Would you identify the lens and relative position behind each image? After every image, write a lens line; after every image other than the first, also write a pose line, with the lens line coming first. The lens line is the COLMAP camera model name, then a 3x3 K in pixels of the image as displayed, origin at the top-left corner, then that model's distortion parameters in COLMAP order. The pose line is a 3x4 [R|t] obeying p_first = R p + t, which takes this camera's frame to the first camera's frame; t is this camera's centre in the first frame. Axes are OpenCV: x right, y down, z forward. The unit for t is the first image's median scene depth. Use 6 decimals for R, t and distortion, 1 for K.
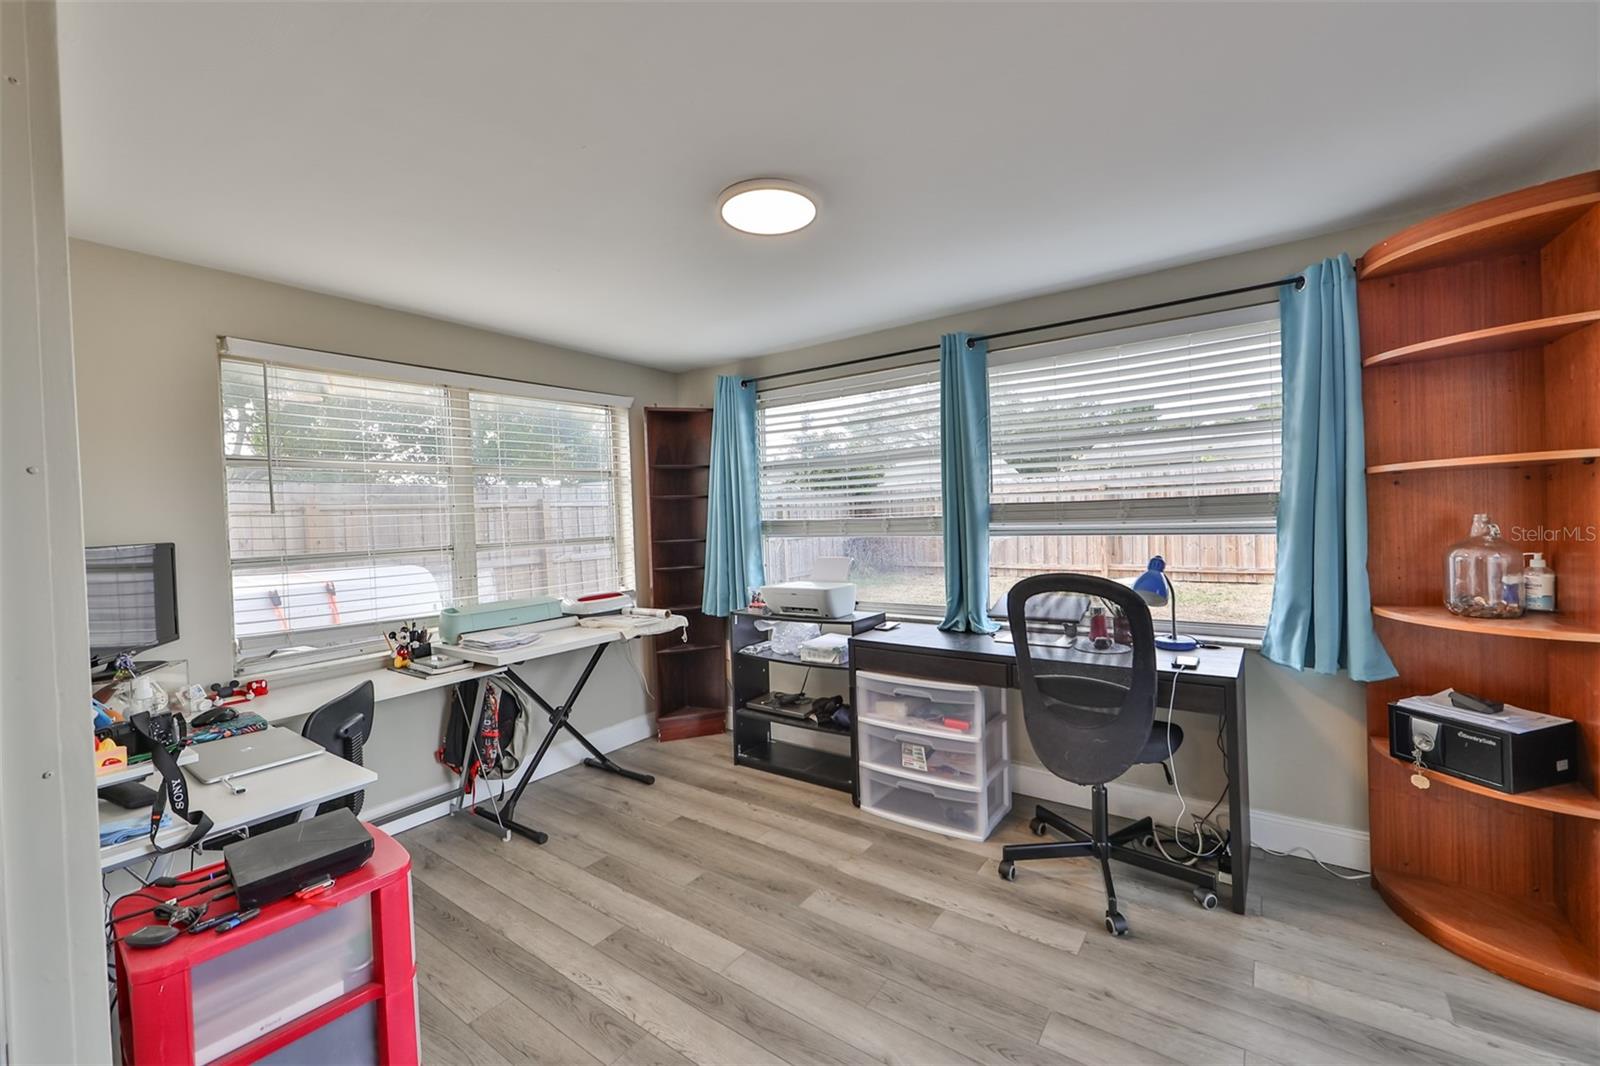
lens RADIAL K [[657.6, 0, 795.8], [0, 657.6, 523.3], [0, 0, 1]] dist [0.001389, -0.000180]
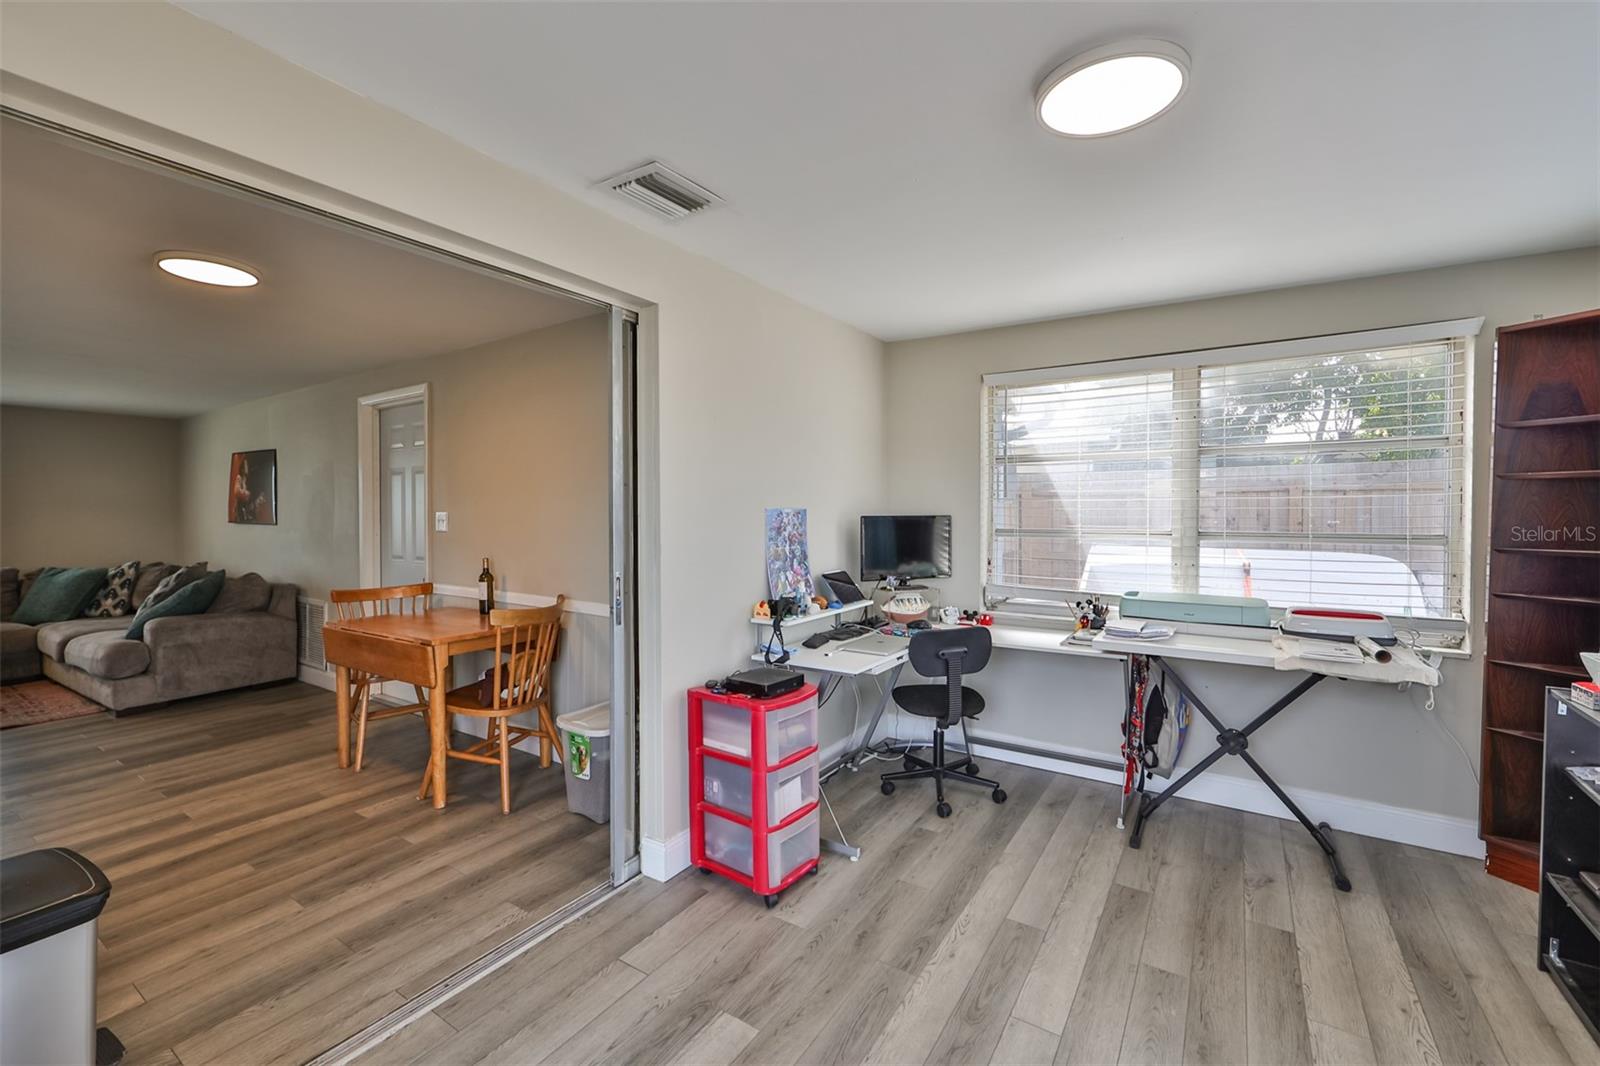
lens RADIAL K [[657.6, 0, 795.8], [0, 657.6, 523.3], [0, 0, 1]] dist [0.001389, -0.000180]
pose [[0.049372, 0.050346, -0.997511, 0.479824], [-0.013613, 0.998670, 0.049731, -0.021230], [0.998688, 0.011124, 0.049992, 0.425691]]
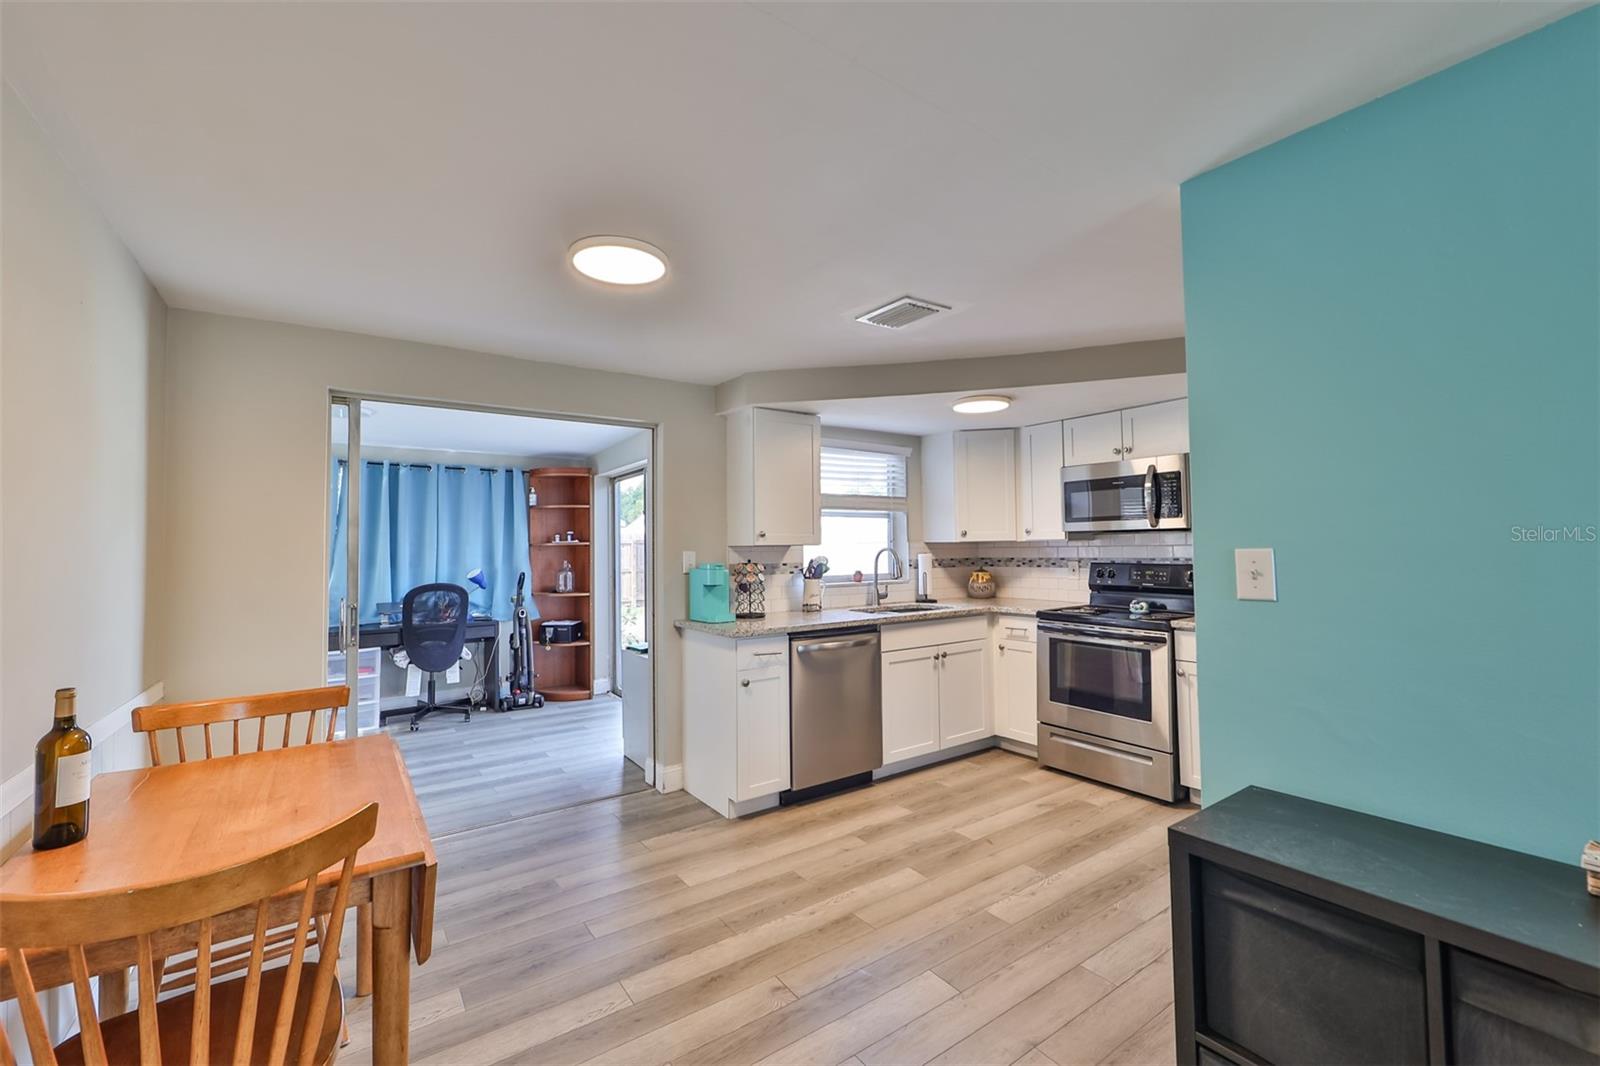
lens RADIAL K [[661.6, 0, 794.9], [0, 661.6, 524.6], [0, 0, 1]] dist [0.001590, -0.000406]
pose [[0.328334, 0.063080, 0.942453, -1.056308], [0.016503, 0.997232, -0.072496, 0.044199], [-0.944417, 0.039356, 0.326385, -0.722346]]
